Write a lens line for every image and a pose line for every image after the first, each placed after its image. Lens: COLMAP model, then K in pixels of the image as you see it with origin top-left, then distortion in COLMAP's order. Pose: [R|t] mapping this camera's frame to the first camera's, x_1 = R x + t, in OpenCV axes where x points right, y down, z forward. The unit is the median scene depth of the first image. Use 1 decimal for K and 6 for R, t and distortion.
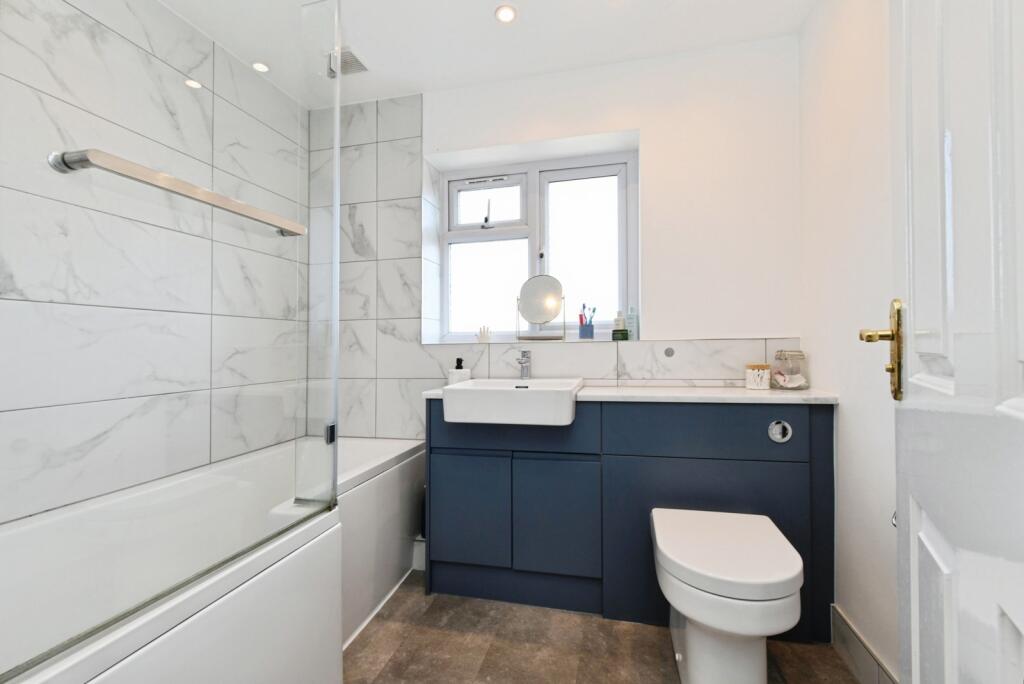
lens RADIAL K [[409.5, 0, 516.4], [0, 409.5, 342.1], [0, 0, 1]] dist [-0.000673, -0.000611]
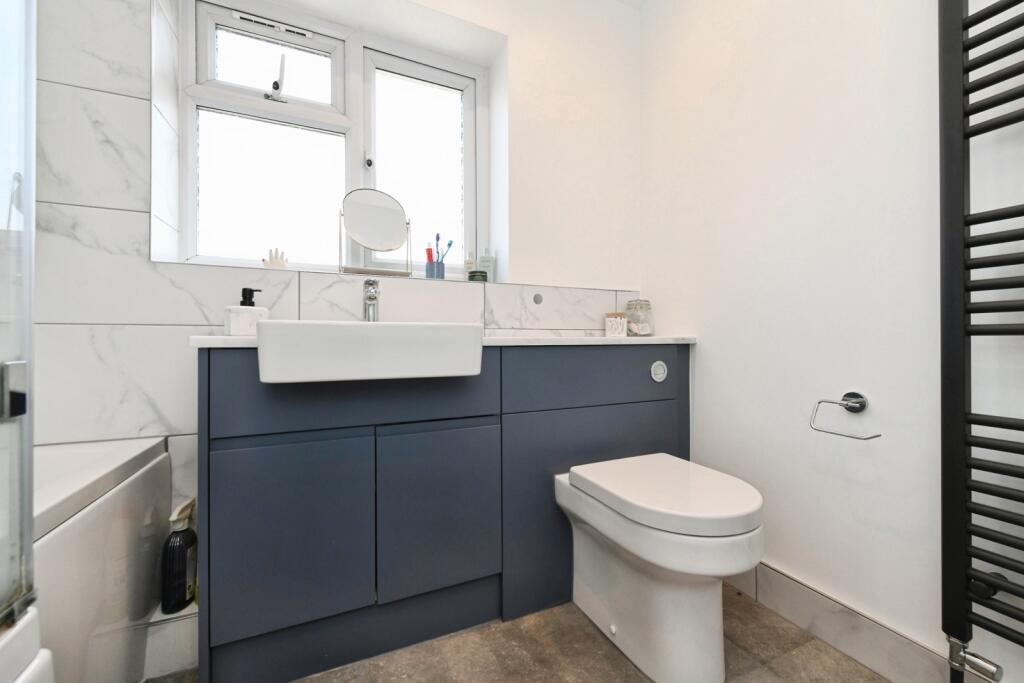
lens RADIAL K [[409.5, 0, 515.3], [0, 409.5, 344.2], [0, 0, 1]] dist [-0.000673, -0.000611]
pose [[0.789427, 0.008126, 0.613791, -0.211769], [-0.020455, 0.999705, 0.013073, 0.112649], [-0.613504, -0.022875, 0.789360, 0.320261]]
